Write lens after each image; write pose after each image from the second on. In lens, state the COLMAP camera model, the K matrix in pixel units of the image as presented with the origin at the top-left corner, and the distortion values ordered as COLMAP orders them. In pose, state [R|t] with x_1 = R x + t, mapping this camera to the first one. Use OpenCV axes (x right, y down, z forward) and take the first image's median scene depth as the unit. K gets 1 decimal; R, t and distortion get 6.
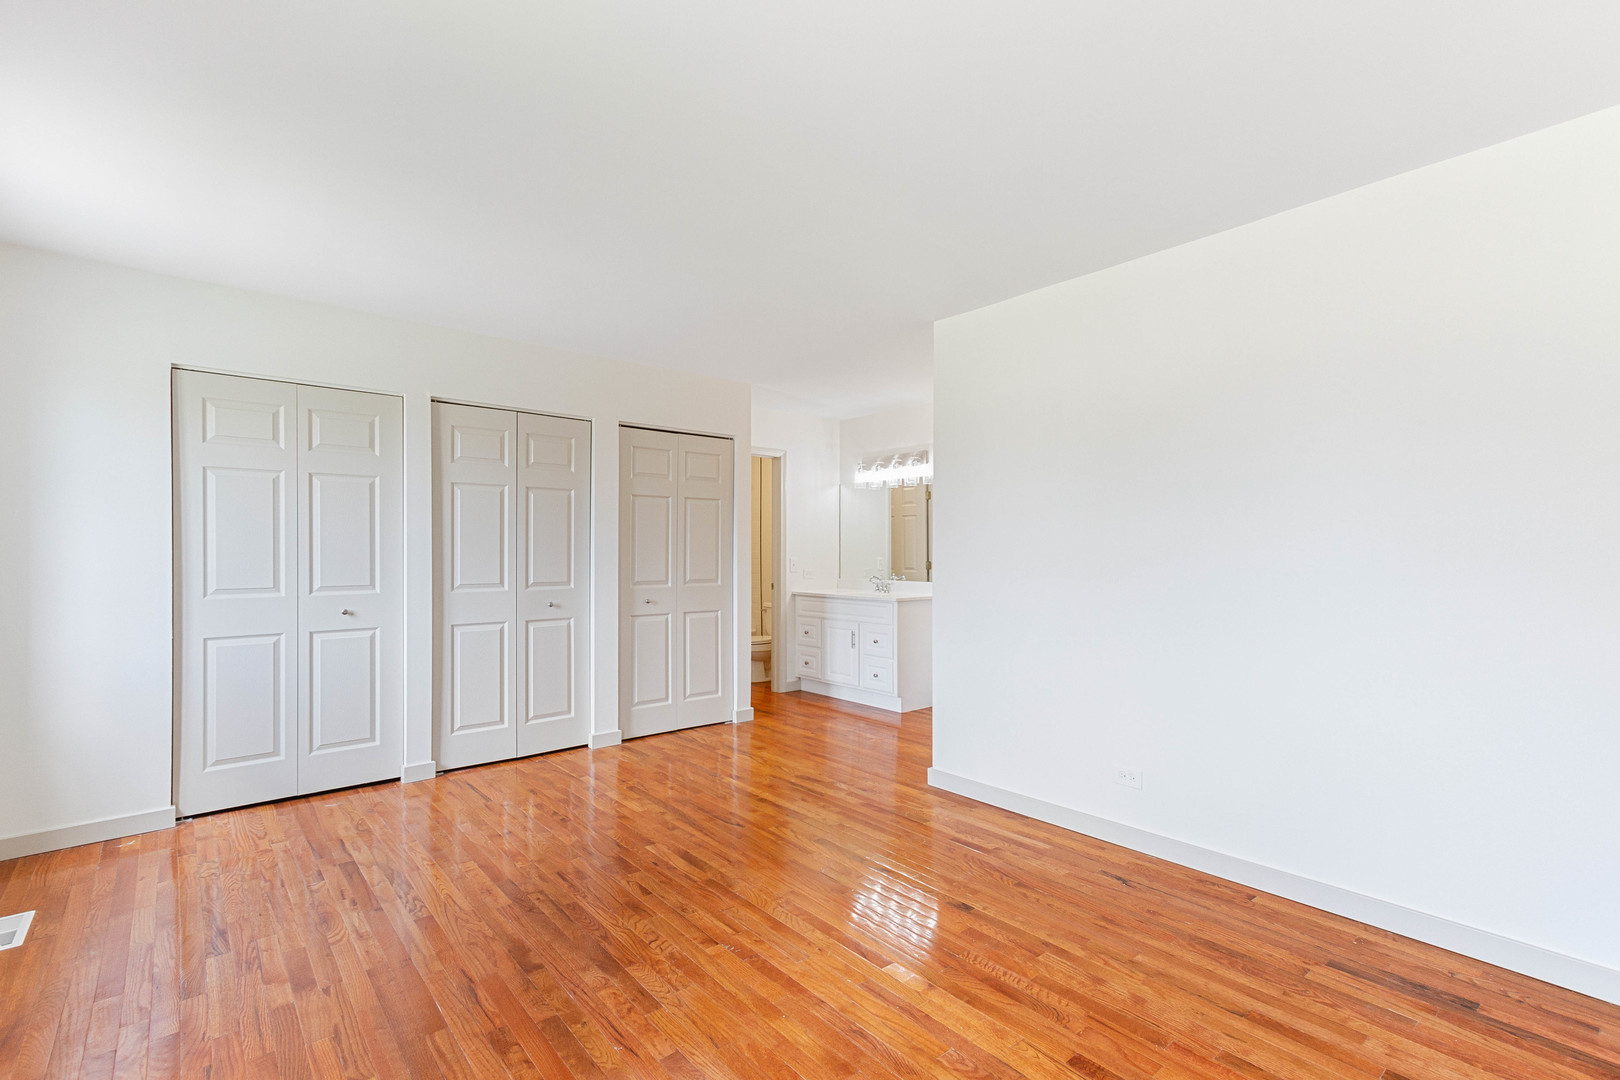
lens RADIAL K [[742.1, 0, 813.6], [0, 742.1, 554.2], [0, 0, 1]] dist [0.029887, -0.000258]
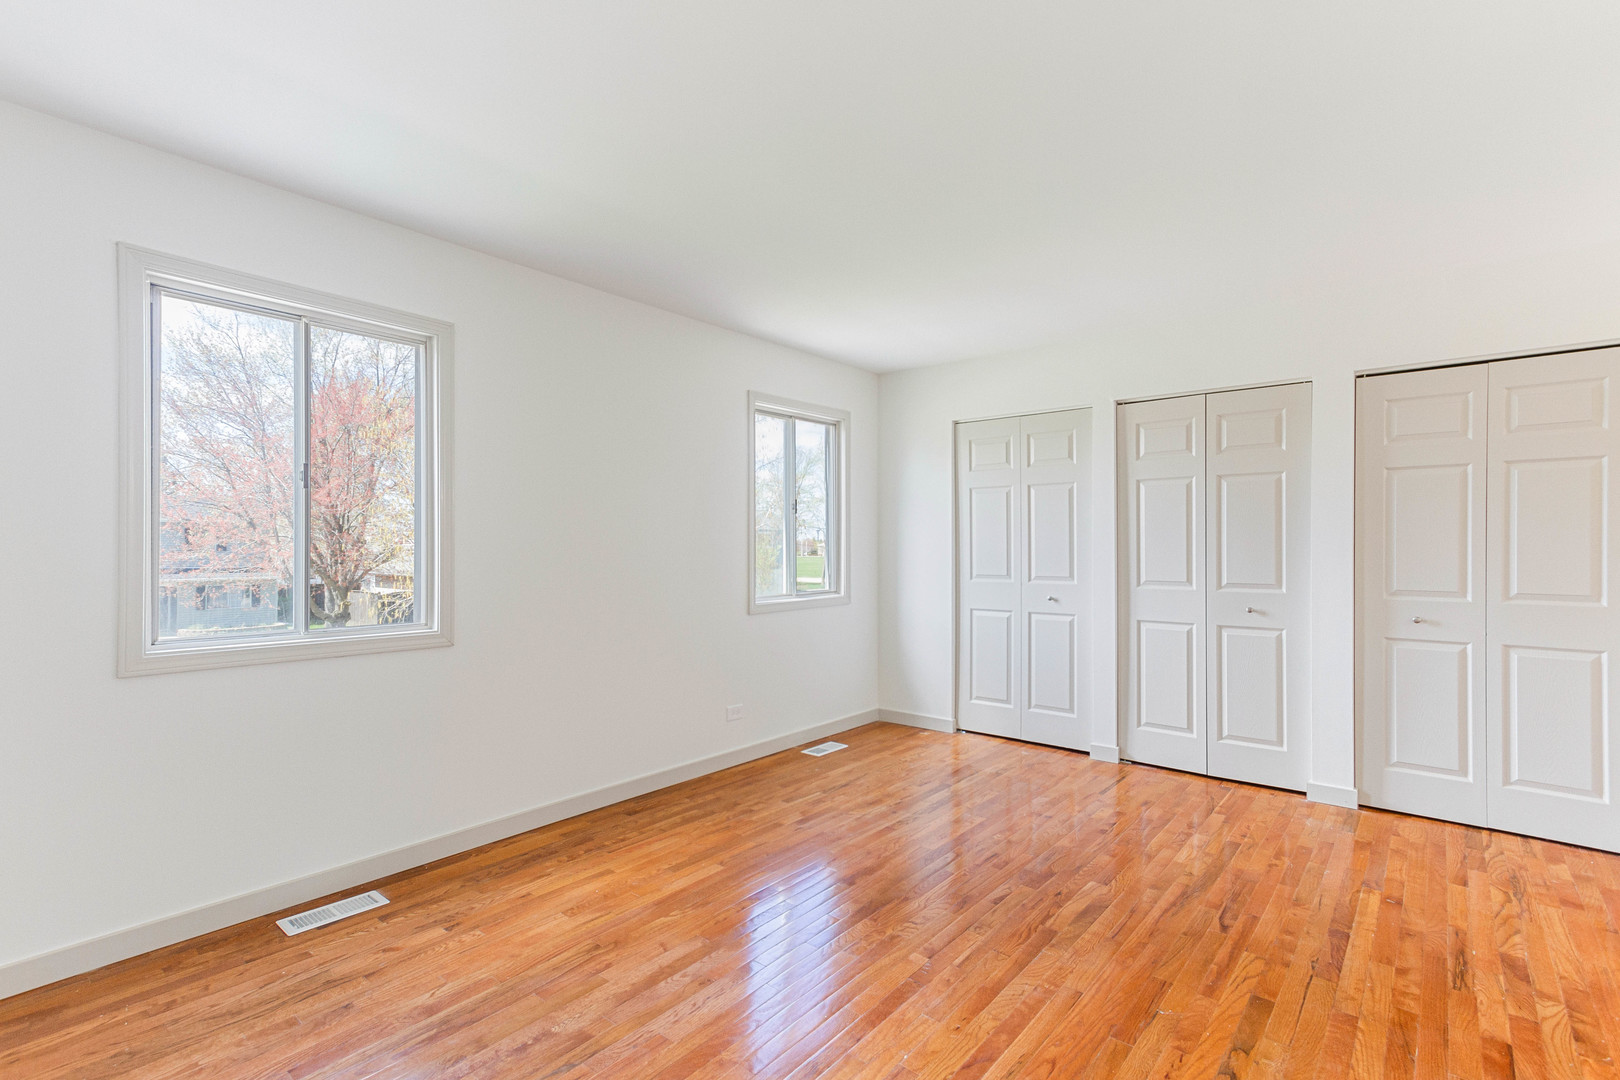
lens RADIAL K [[742.1, 0, 813.6], [0, 742.1, 554.2], [0, 0, 1]] dist [0.029887, -0.000258]
pose [[0.172253, 0.006303, -0.985033, 0.445236], [-0.007888, 0.999956, 0.005019, 0.003615], [0.985021, 0.006905, 0.172295, 0.396554]]
